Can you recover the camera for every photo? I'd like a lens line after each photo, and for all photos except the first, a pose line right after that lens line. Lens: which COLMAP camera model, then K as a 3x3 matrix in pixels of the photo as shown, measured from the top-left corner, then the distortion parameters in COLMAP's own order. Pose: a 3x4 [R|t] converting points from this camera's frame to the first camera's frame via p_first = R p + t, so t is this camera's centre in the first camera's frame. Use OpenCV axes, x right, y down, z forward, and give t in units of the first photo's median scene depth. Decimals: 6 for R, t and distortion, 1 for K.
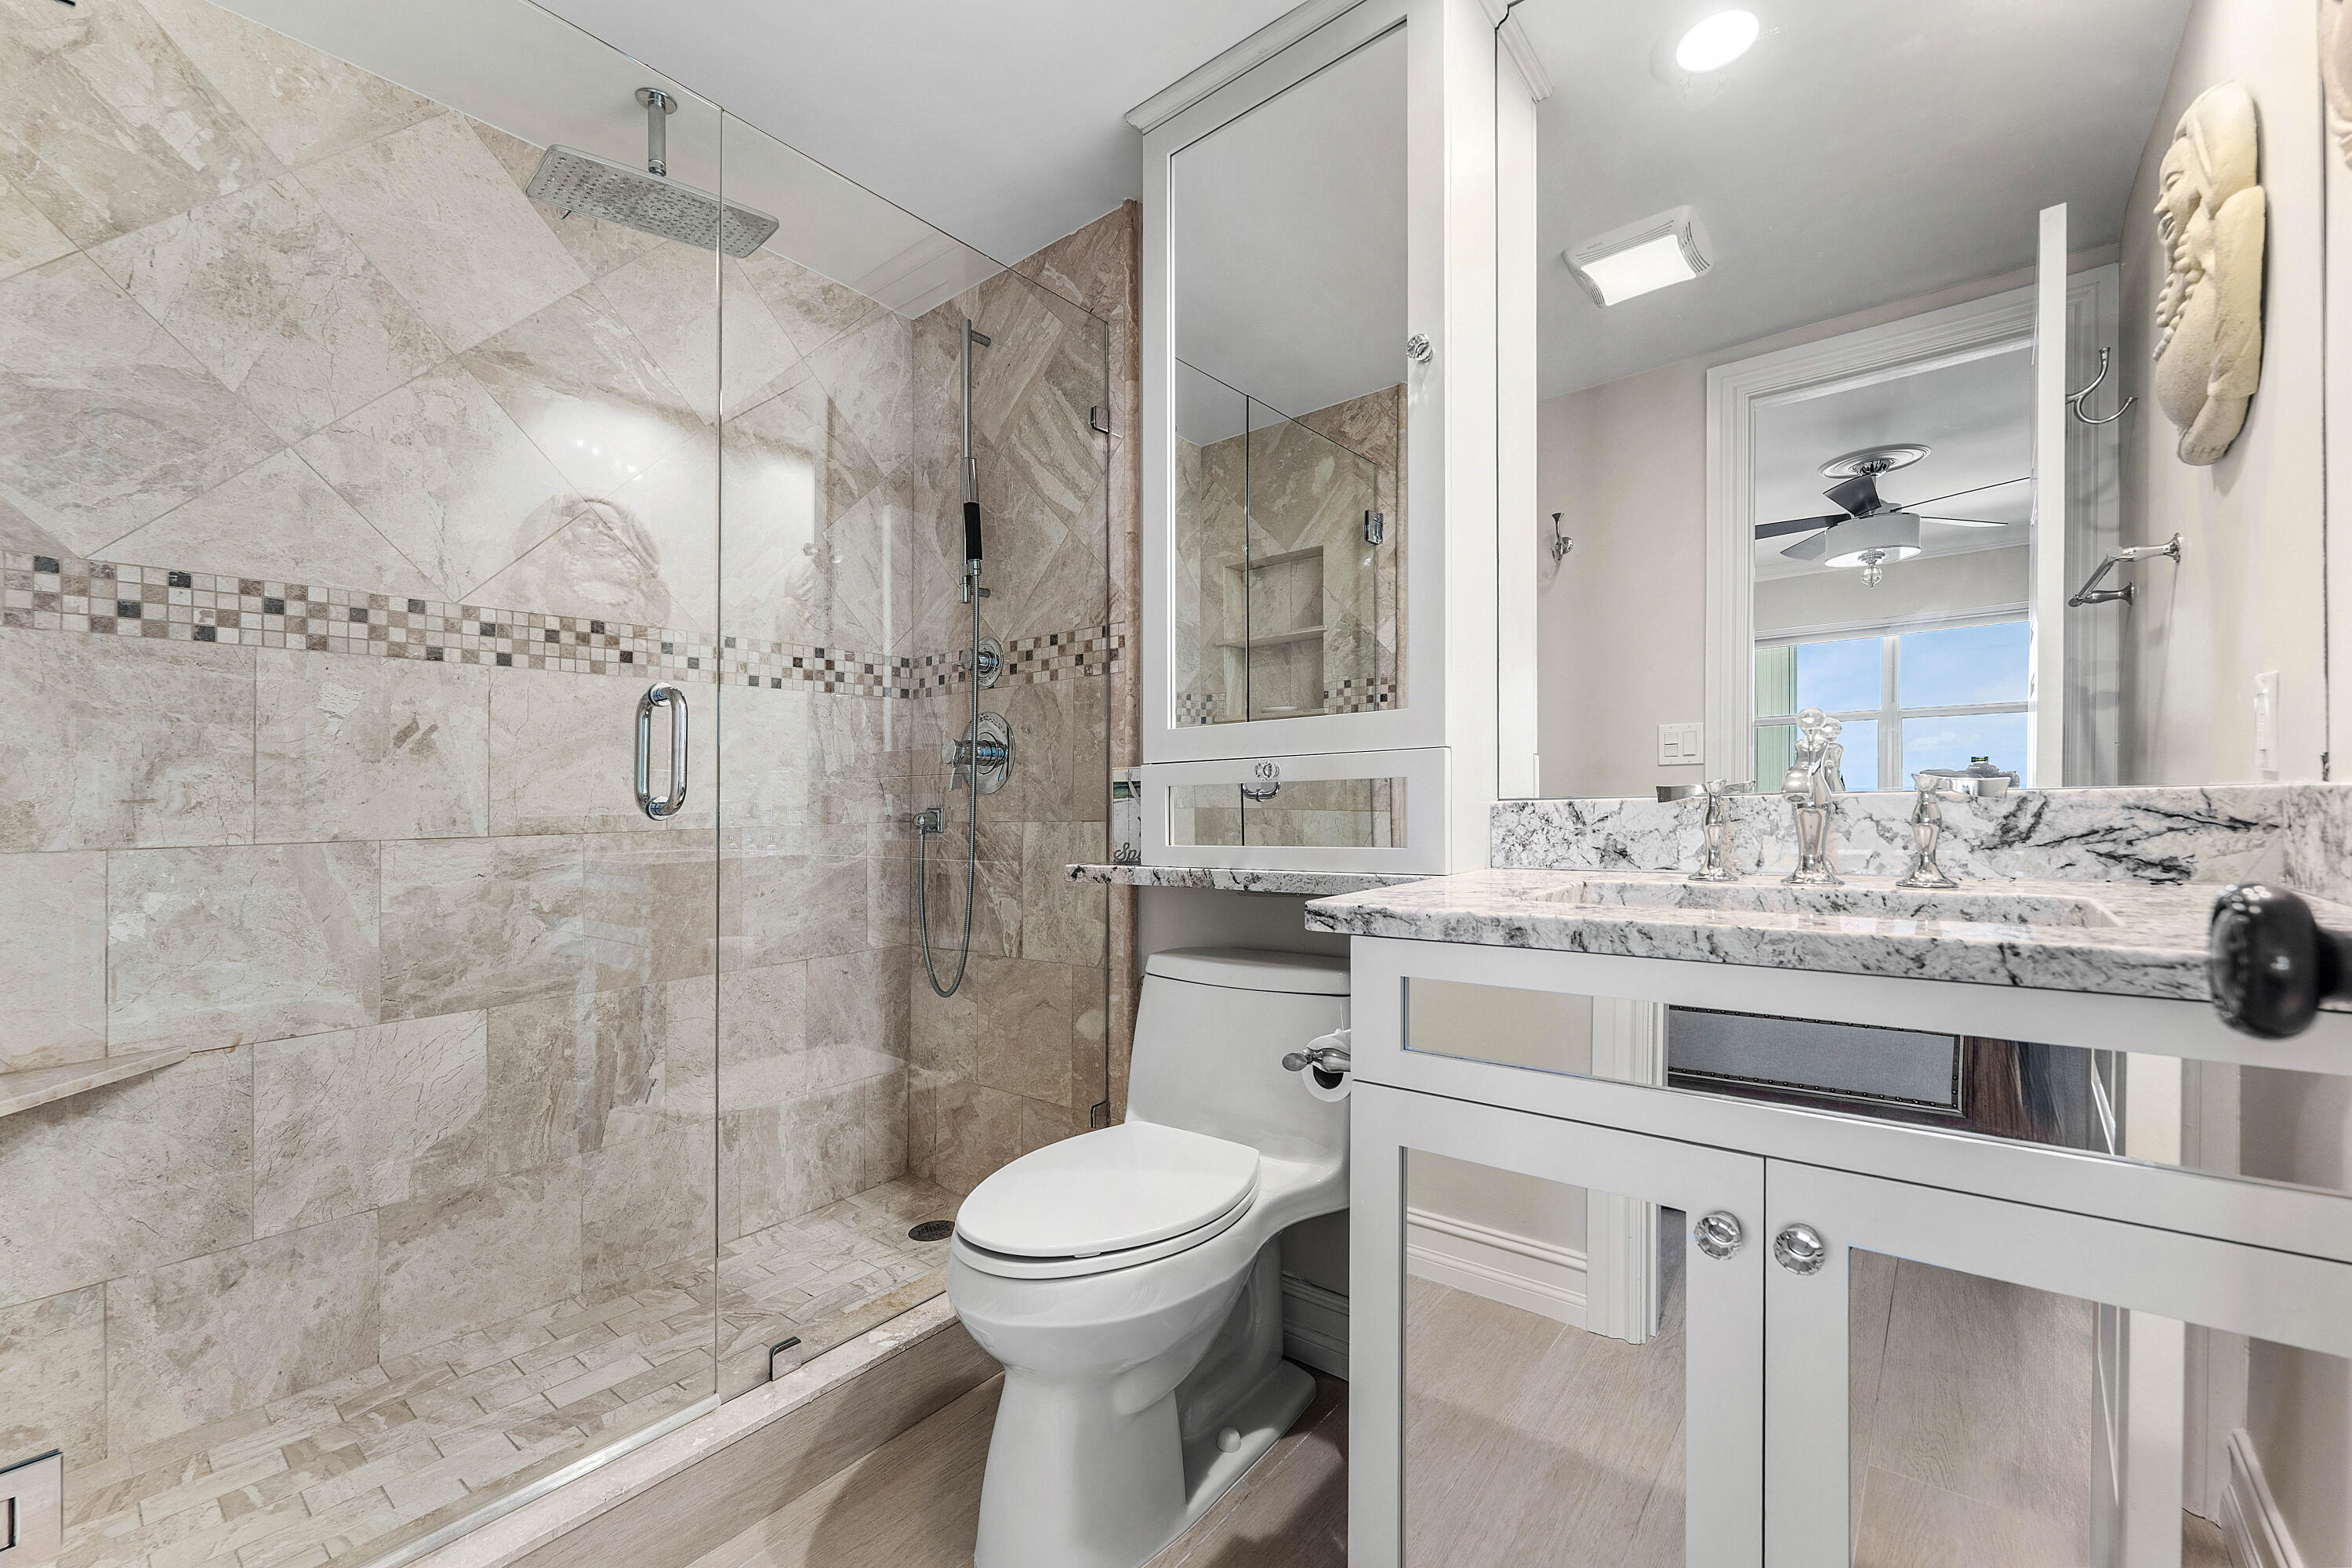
lens RADIAL K [[970.9, 0, 1186.9], [0, 970.9, 812.9], [0, 0, 1]] dist [-0.000765, -0.000495]
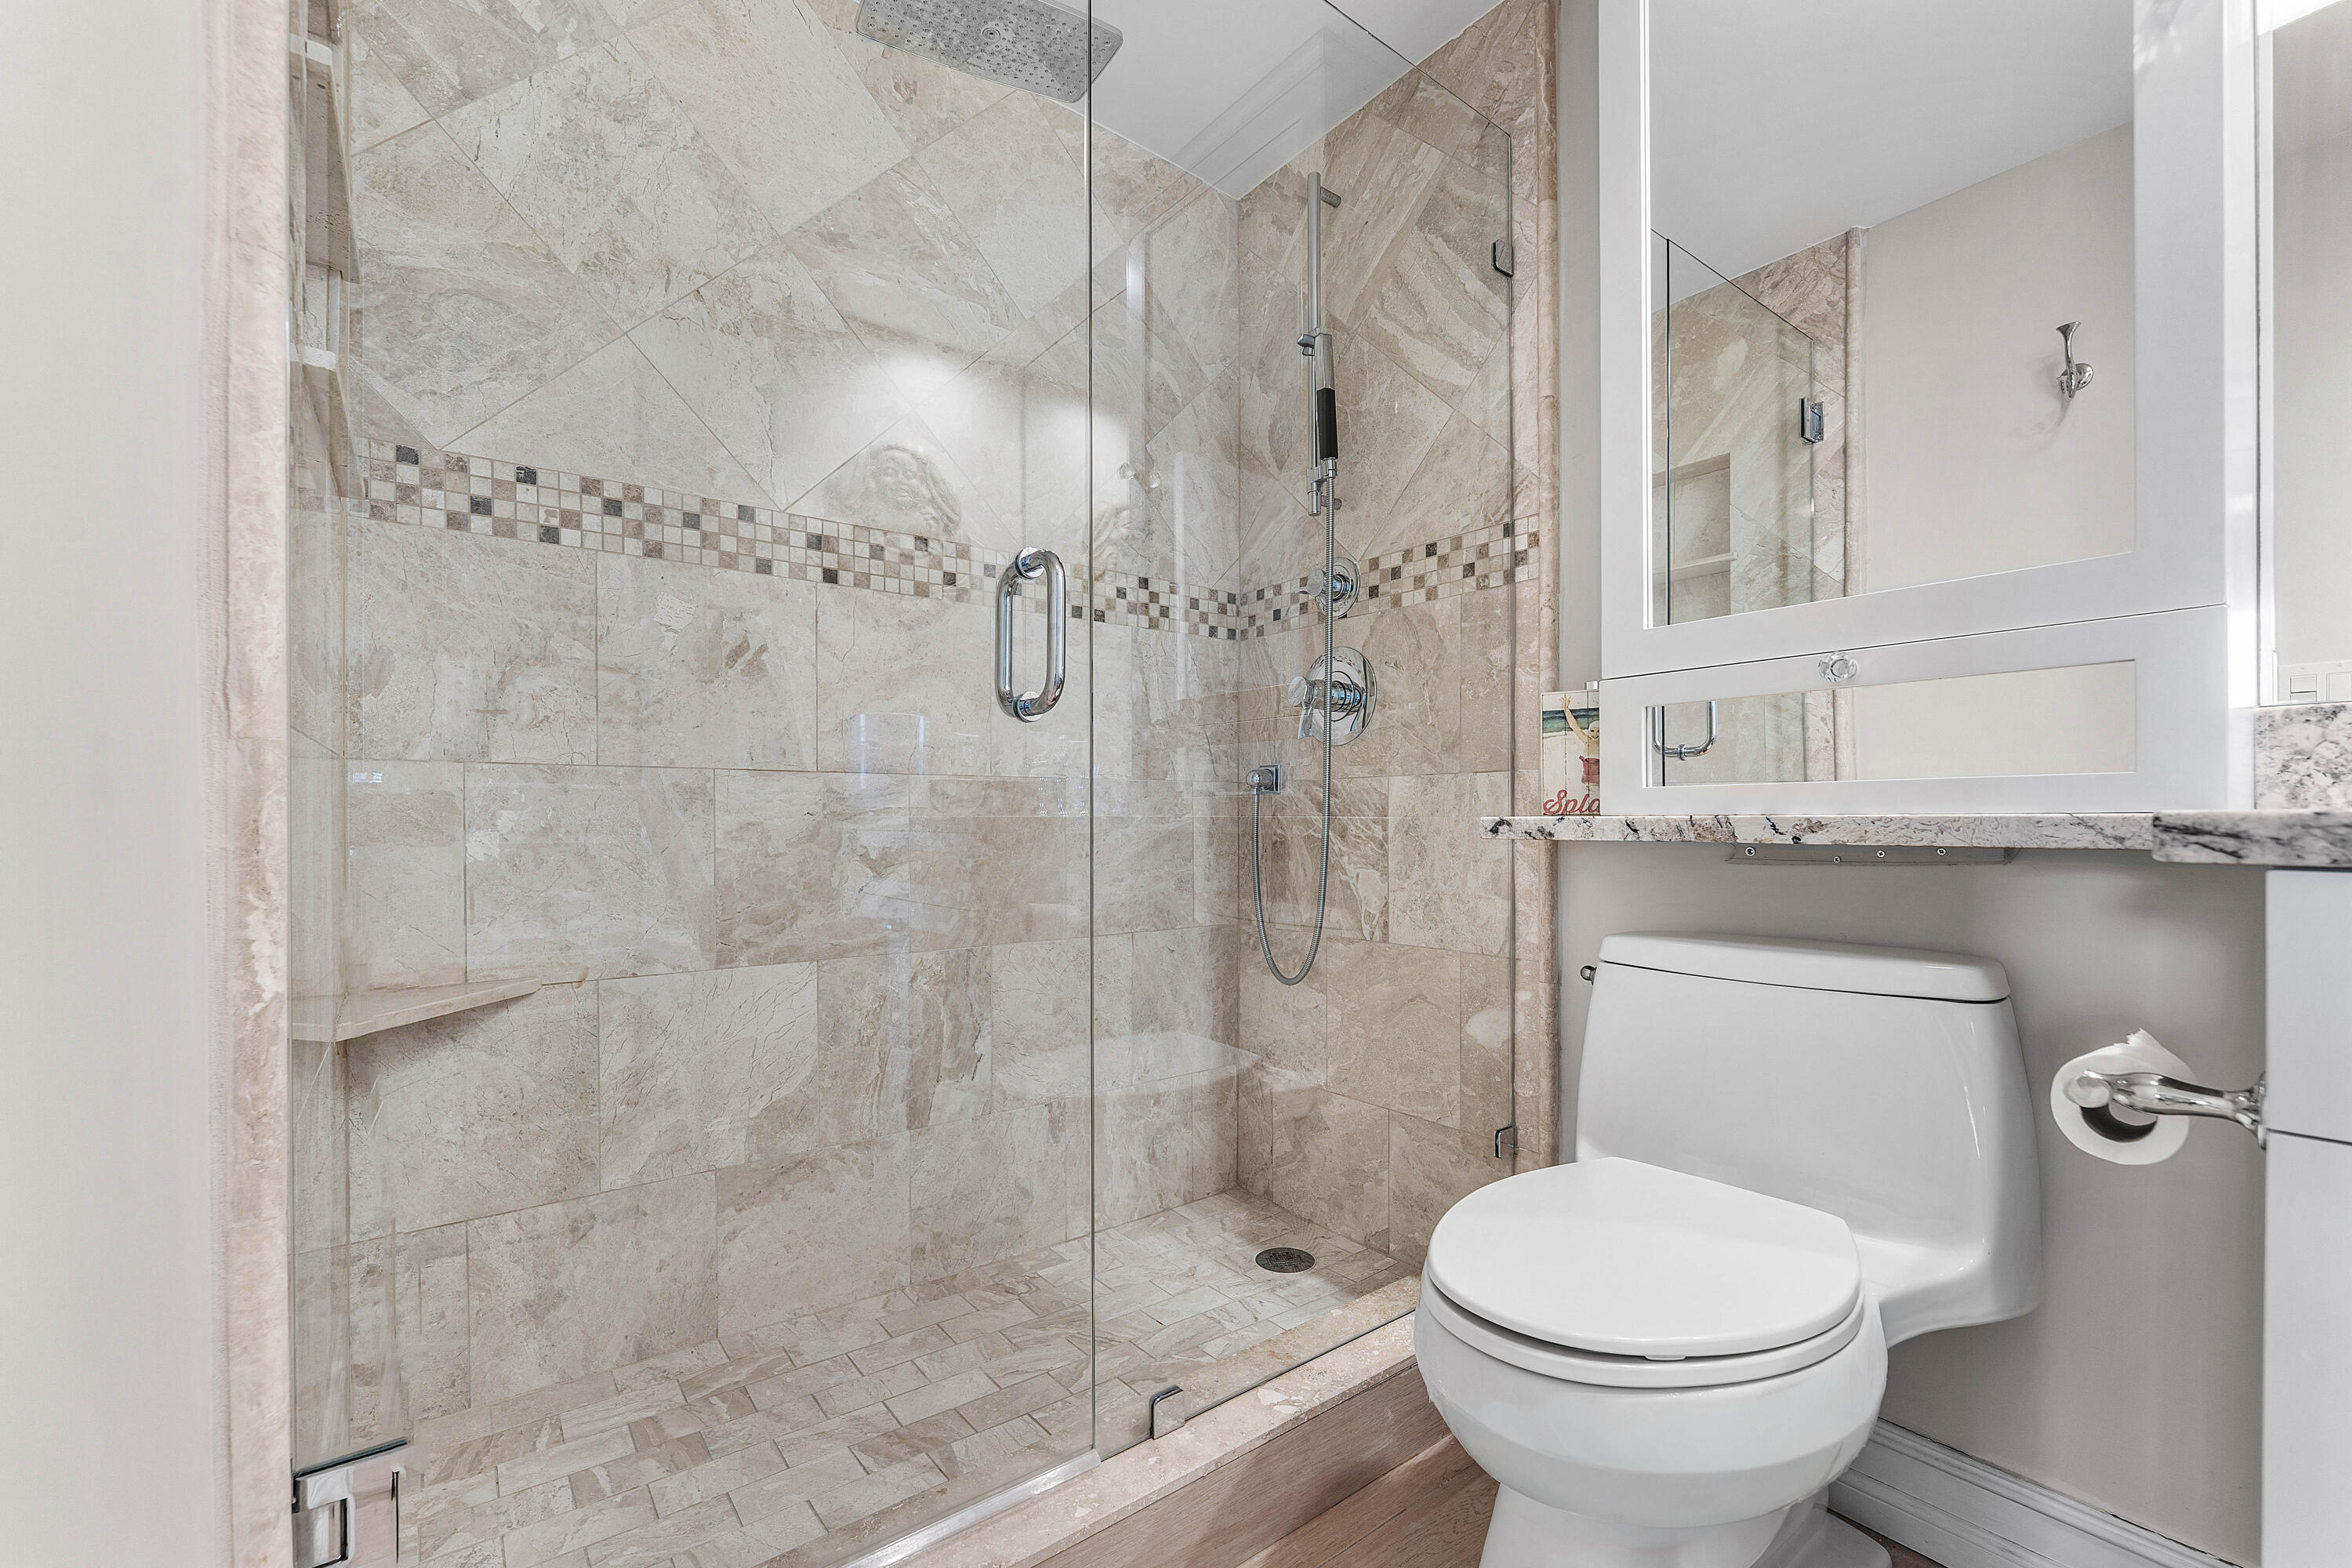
lens RADIAL K [[980.0, 0, 1171.9], [0, 980.0, 882.3], [0, 0, 1]] dist [-0.000291, -0.000726]
pose [[0.971171, 0.032332, -0.236183, -0.184932], [-0.020228, 0.998363, 0.053492, 0.071344], [0.237526, -0.047172, 0.970235, 0.196656]]
